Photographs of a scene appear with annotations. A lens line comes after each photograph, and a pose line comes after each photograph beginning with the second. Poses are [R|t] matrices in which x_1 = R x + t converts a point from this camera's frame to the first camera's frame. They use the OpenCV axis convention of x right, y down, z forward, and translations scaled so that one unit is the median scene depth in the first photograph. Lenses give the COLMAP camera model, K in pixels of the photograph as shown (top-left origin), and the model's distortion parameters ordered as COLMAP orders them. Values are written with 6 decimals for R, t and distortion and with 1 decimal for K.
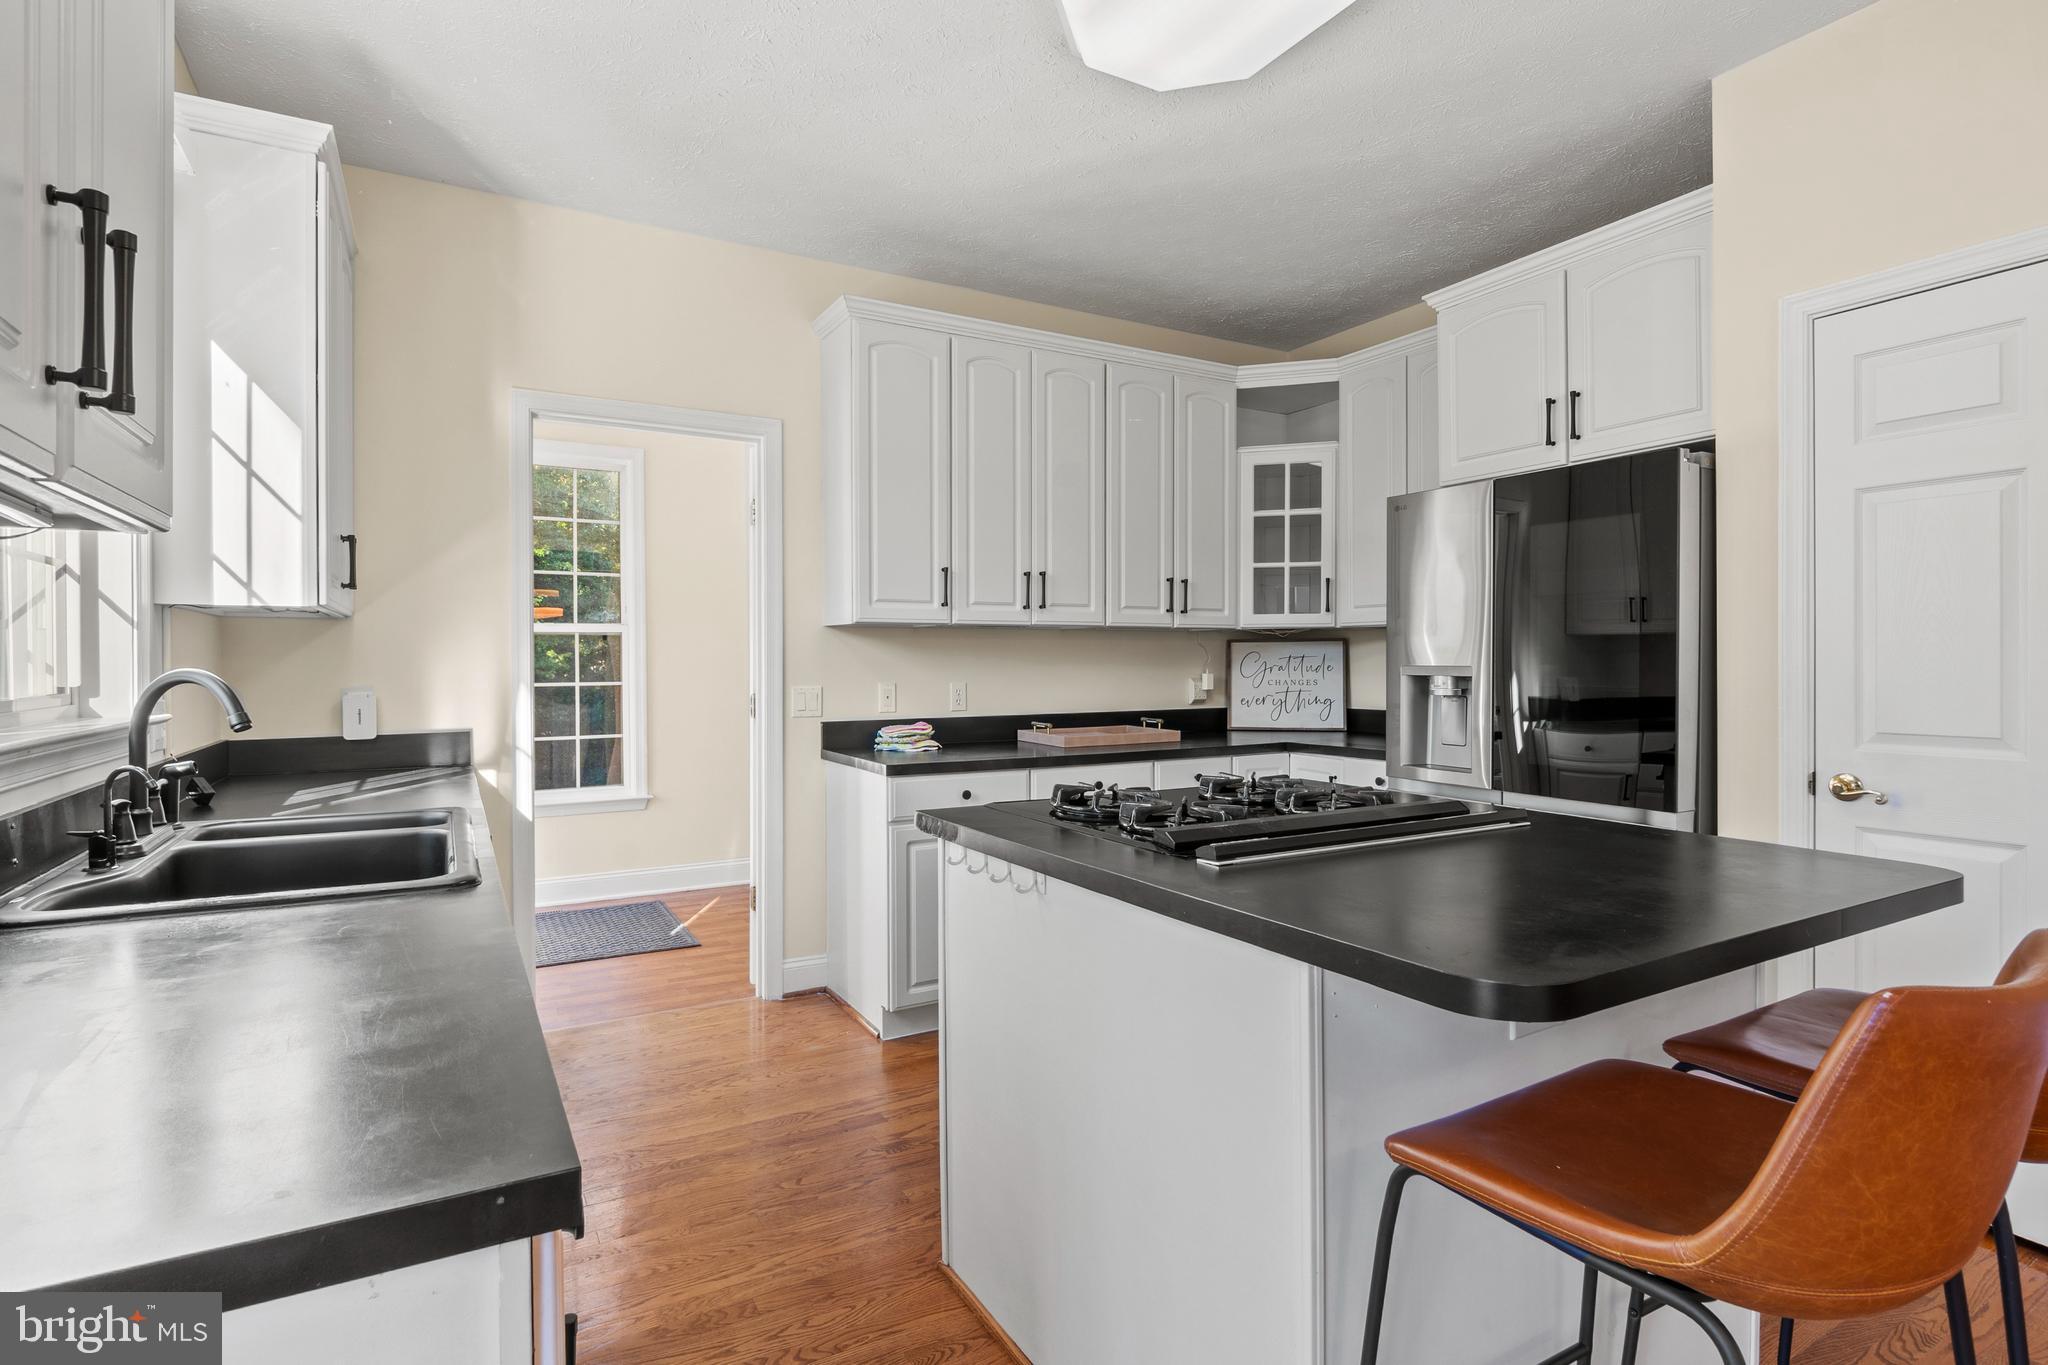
lens RADIAL K [[1012.7, 0, 980.6], [0, 1012.7, 668.9], [0, 0, 1]] dist [-0.001478, -0.007131]
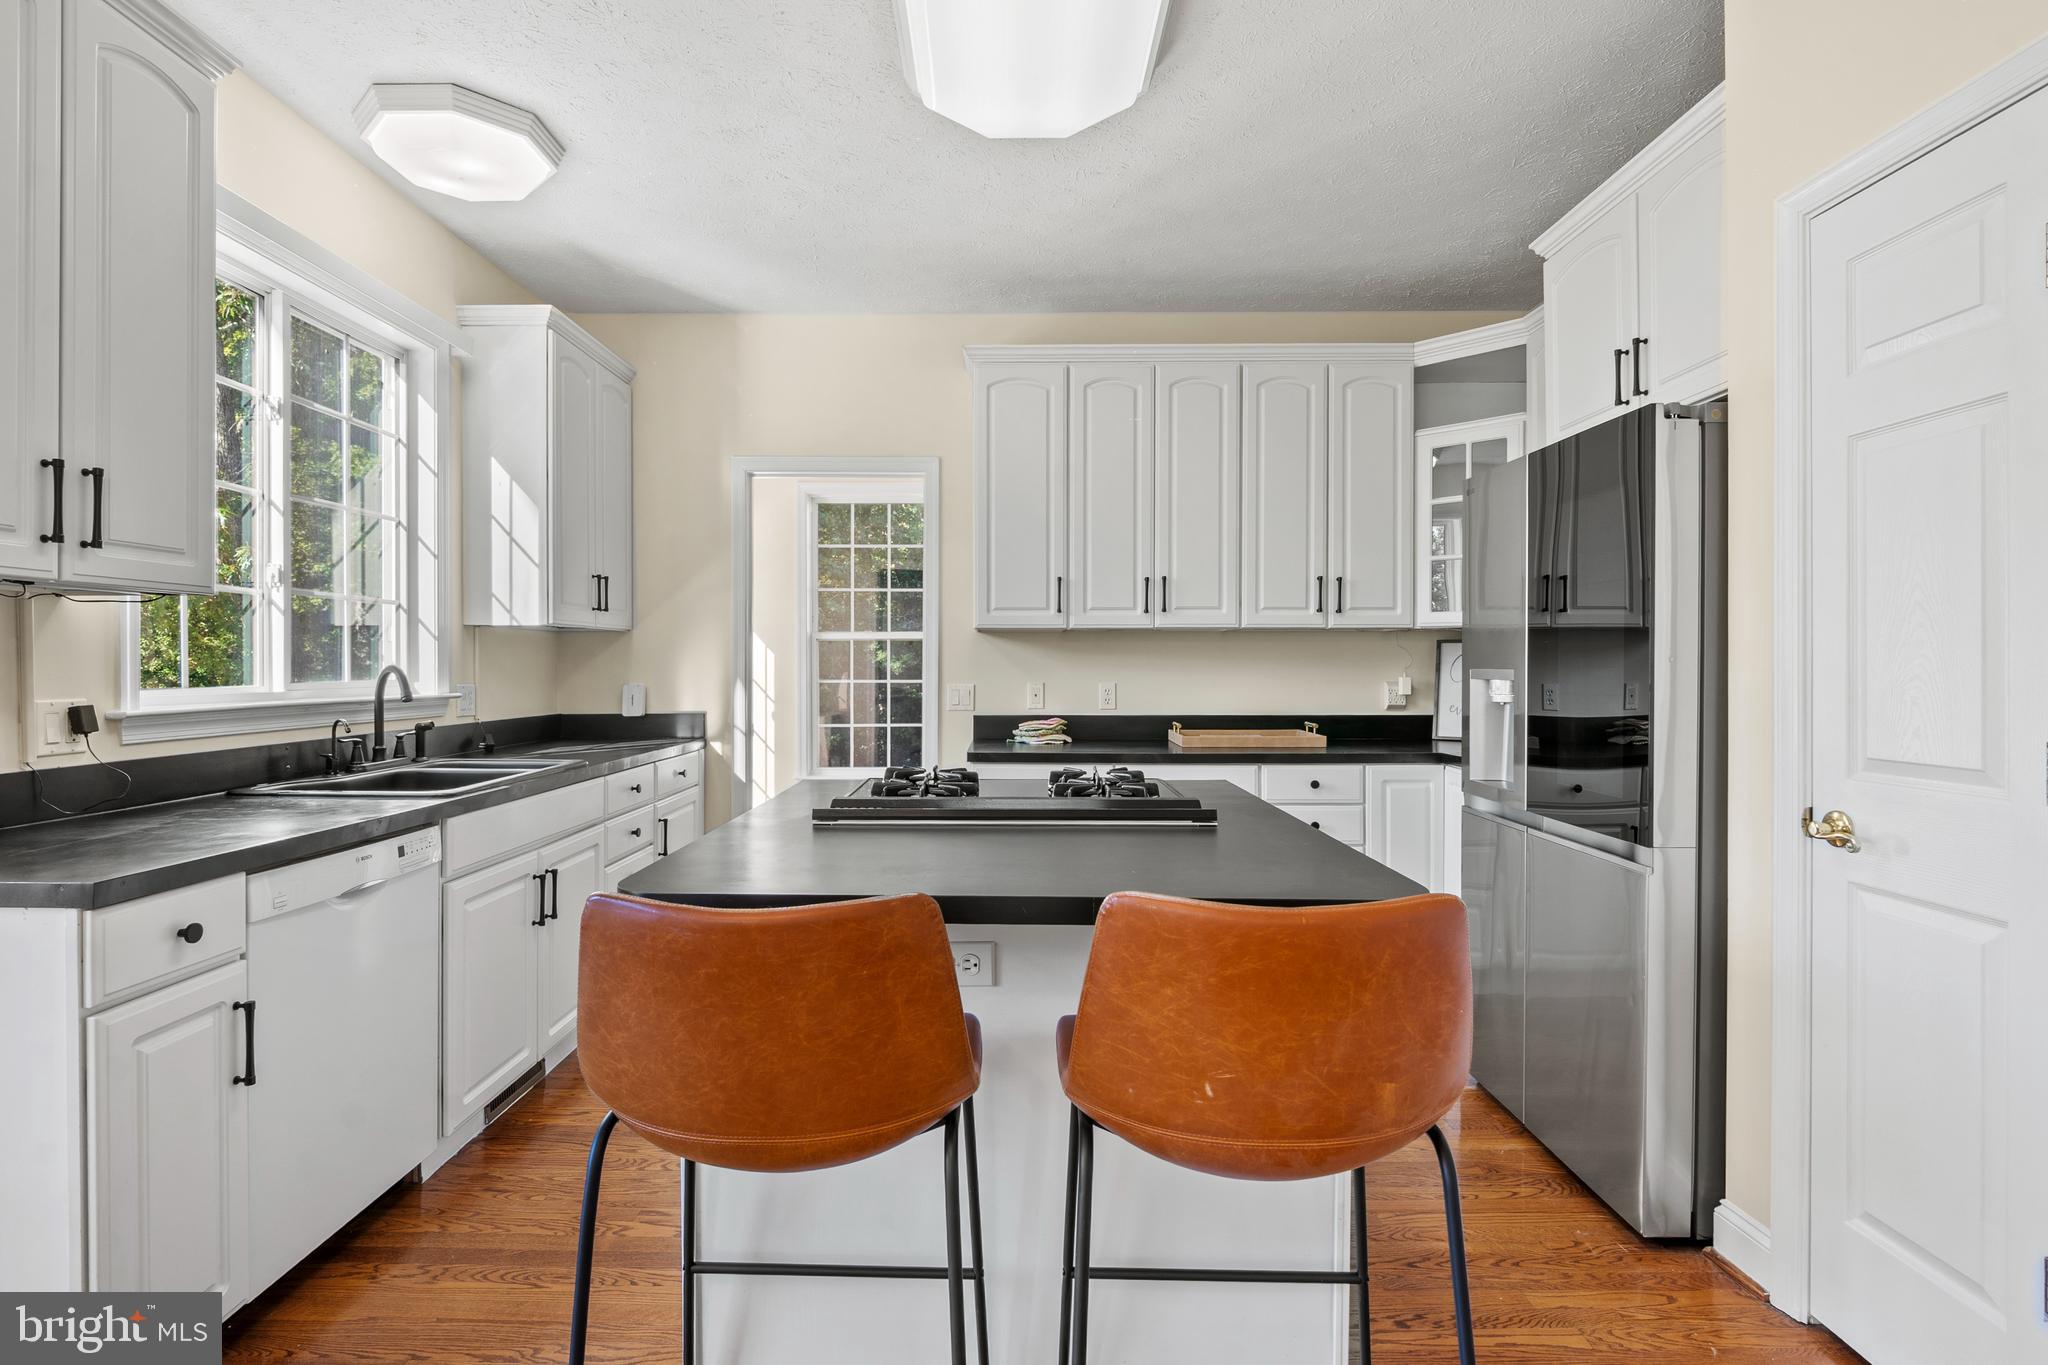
lens RADIAL K [[1012.7, 0, 980.6], [0, 1012.7, 668.9], [0, 0, 1]] dist [-0.001478, -0.007131]
pose [[0.865350, 0.005157, -0.501141, 0.433237], [-0.006890, 0.999975, -0.001606, 0.001643], [0.501120, 0.004842, 0.865364, 0.010463]]
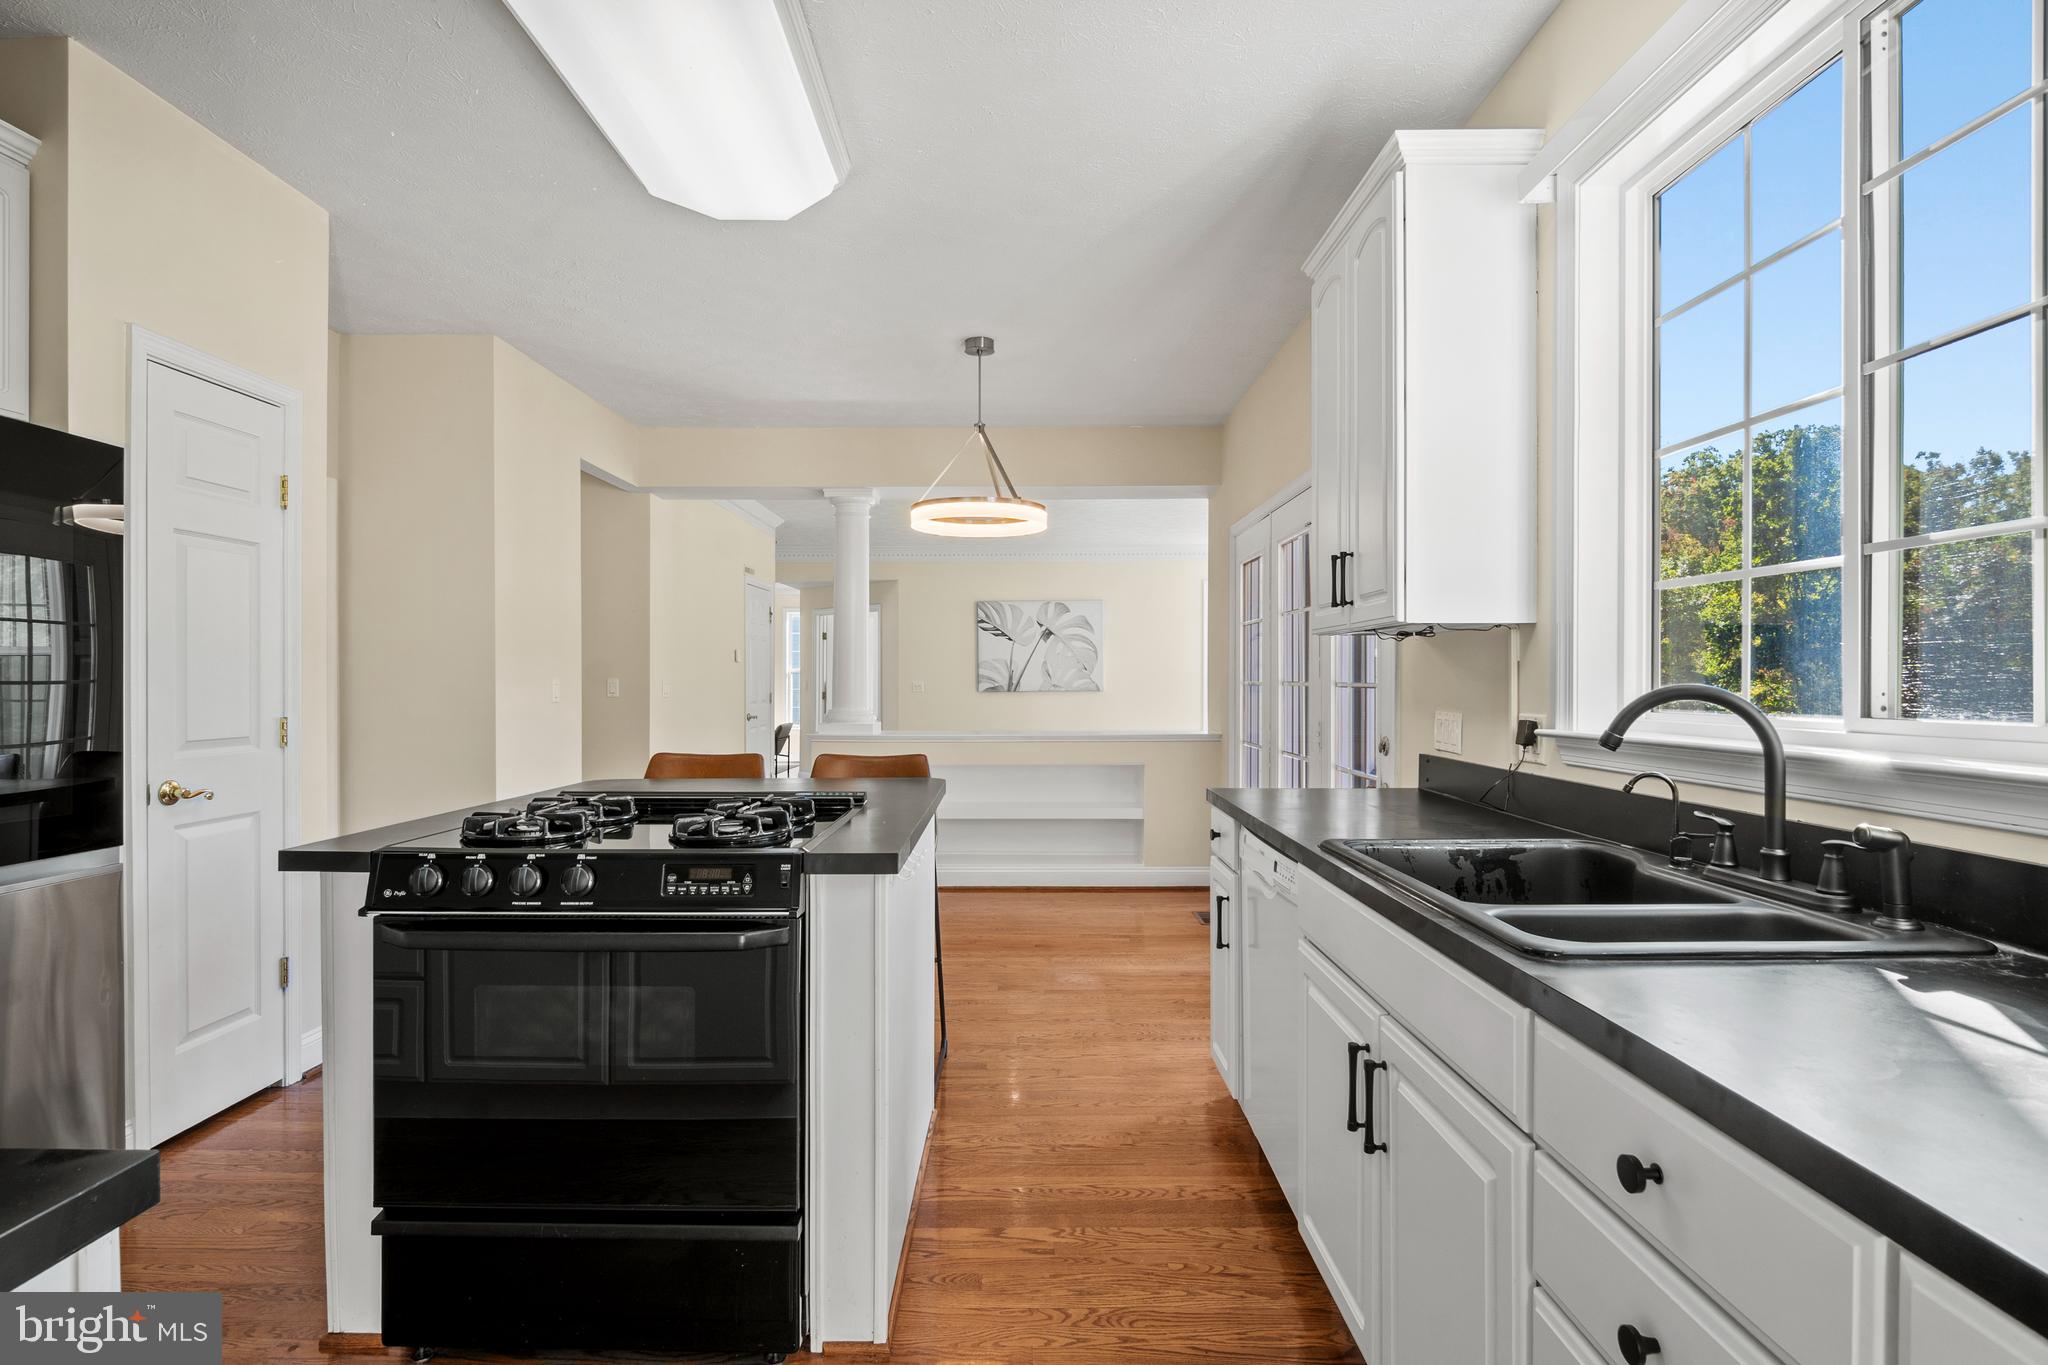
lens RADIAL K [[945.9, 0, 1024.0], [0, 945.9, 682.5], [0, 0, 1]] dist [-0.004502, -0.000616]
pose [[-0.882607, 0.004406, 0.470091, -0.305878], [0.005504, 0.999984, 0.000962, -0.001581], [-0.470079, 0.003436, -0.882617, 0.944113]]
